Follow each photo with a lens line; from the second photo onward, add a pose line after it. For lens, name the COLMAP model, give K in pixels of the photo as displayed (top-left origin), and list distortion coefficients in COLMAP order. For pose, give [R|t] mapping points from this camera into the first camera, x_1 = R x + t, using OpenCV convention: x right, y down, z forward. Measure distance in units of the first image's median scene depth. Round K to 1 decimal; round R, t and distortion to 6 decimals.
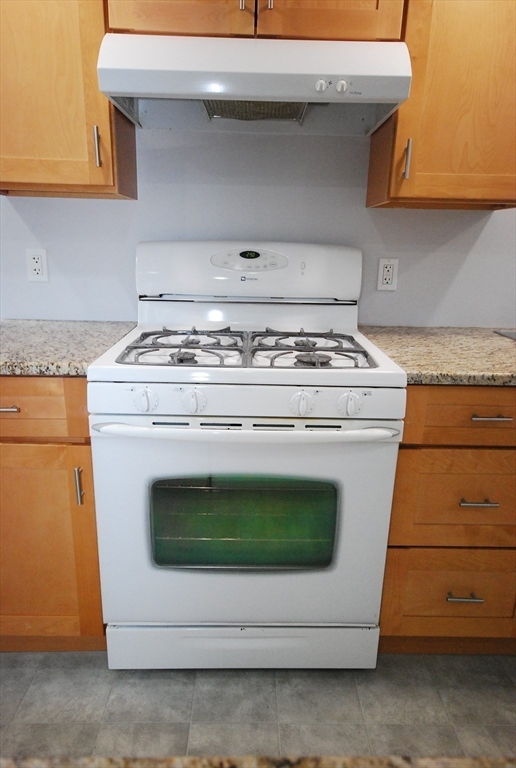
lens RADIAL K [[524.5, 0, 257.3], [0, 524.5, 401.2], [0, 0, 1]] dist [-0.002220, -0.000689]
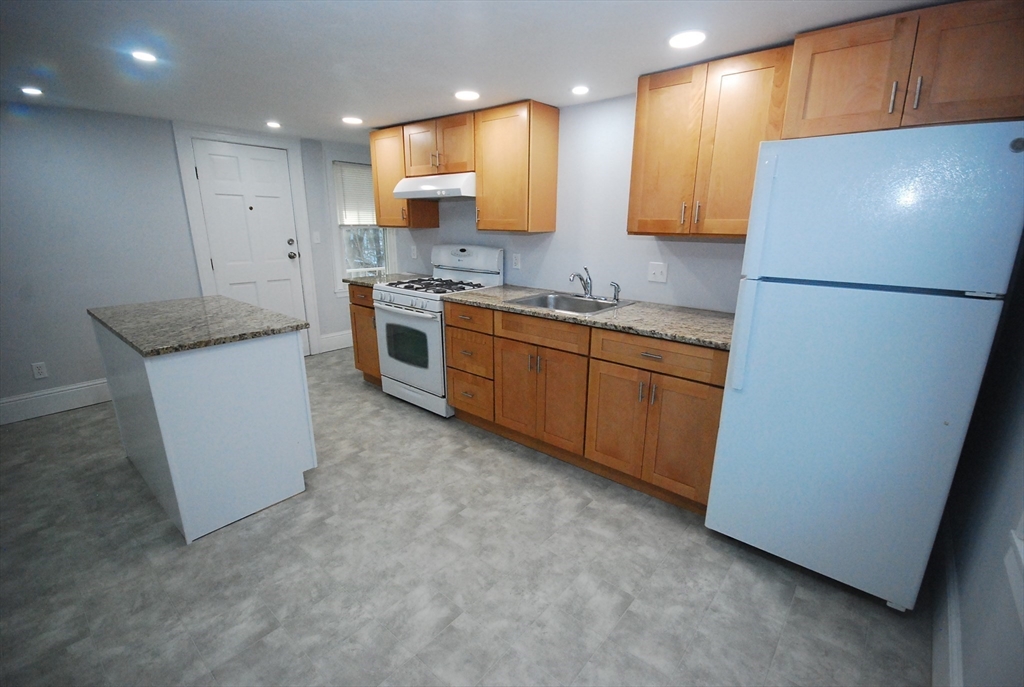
lens RADIAL K [[444.0, 0, 529.7], [0, 444.0, 344.3], [0, 0, 1]] dist [0.000052, -0.000132]
pose [[0.771614, 0.154566, -0.617026, 1.851543], [-0.181155, 0.983256, 0.019767, 0.058669], [0.609750, 0.096525, 0.786694, -0.451873]]
